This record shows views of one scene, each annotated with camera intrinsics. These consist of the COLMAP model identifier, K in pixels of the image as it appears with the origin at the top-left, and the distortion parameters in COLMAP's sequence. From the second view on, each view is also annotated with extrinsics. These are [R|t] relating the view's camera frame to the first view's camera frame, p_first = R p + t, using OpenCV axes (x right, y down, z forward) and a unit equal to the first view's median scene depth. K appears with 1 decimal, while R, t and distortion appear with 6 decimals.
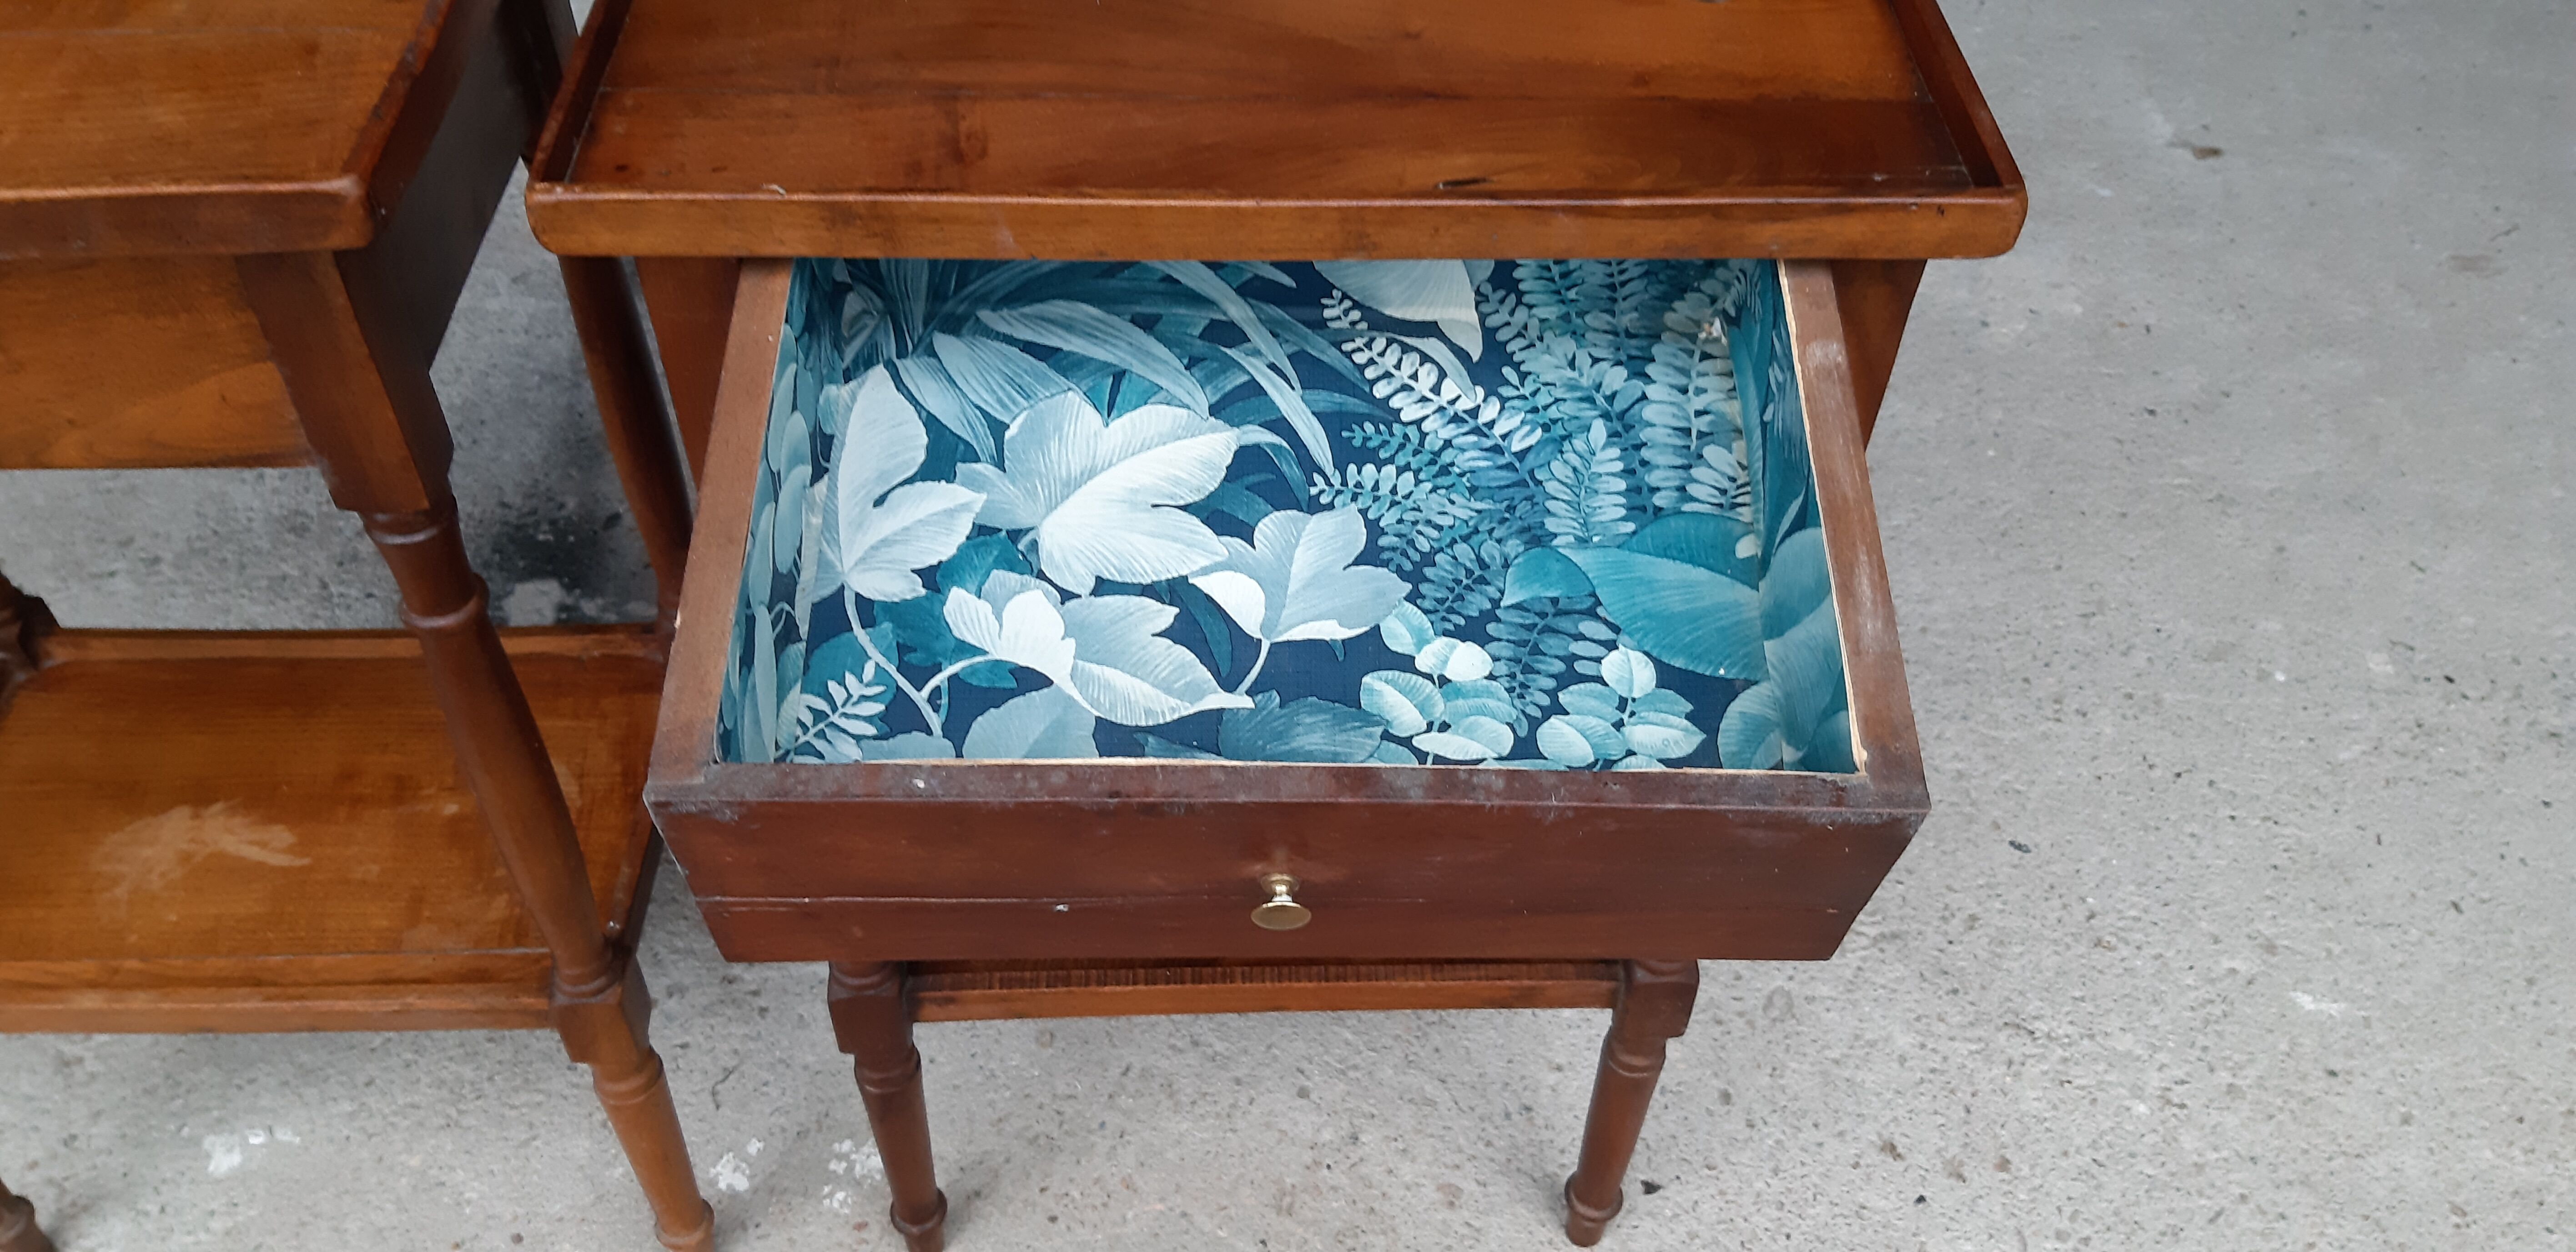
lens RADIAL K [[2019.3, 0, 1302.0], [0, 2019.3, 614.5], [0, 0, 1]] dist [0.060046, -0.136130]
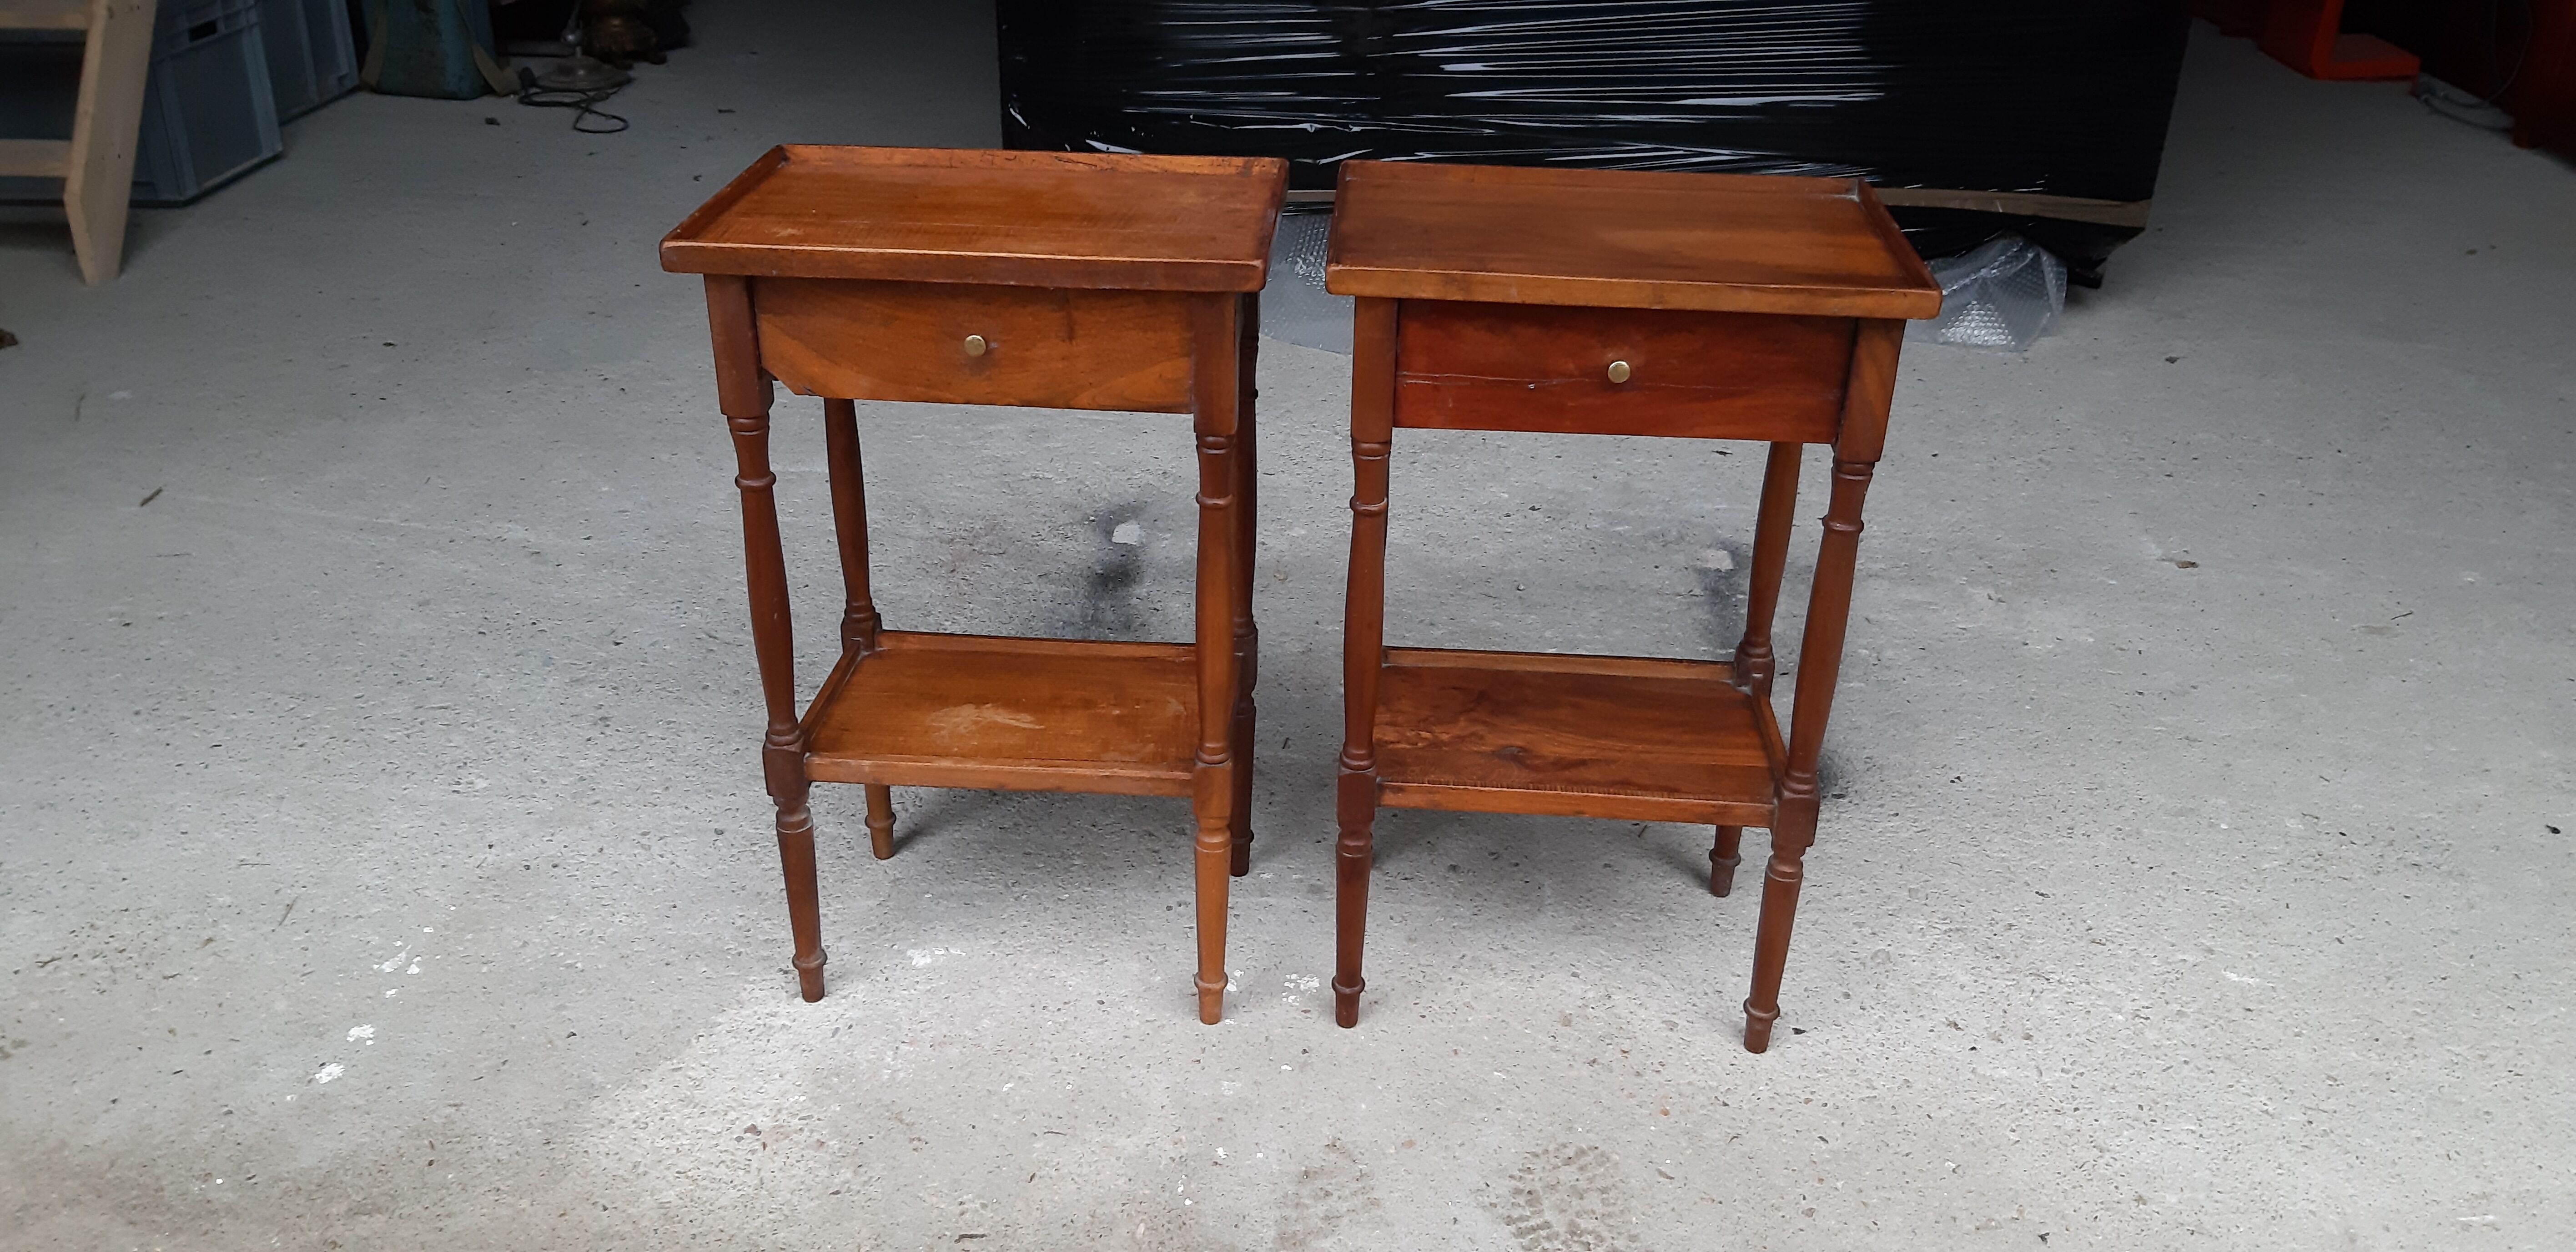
lens RADIAL K [[2019.3, 0, 1310.7], [0, 2019.3, 616.4], [0, 0, 1]] dist [0.060046, -0.136130]
pose [[0.996412, 0.039339, -0.074937, -0.099446], [-0.061642, 0.944026, -0.324060, 0.503770], [0.057994, 0.327517, 0.943064, -0.609094]]
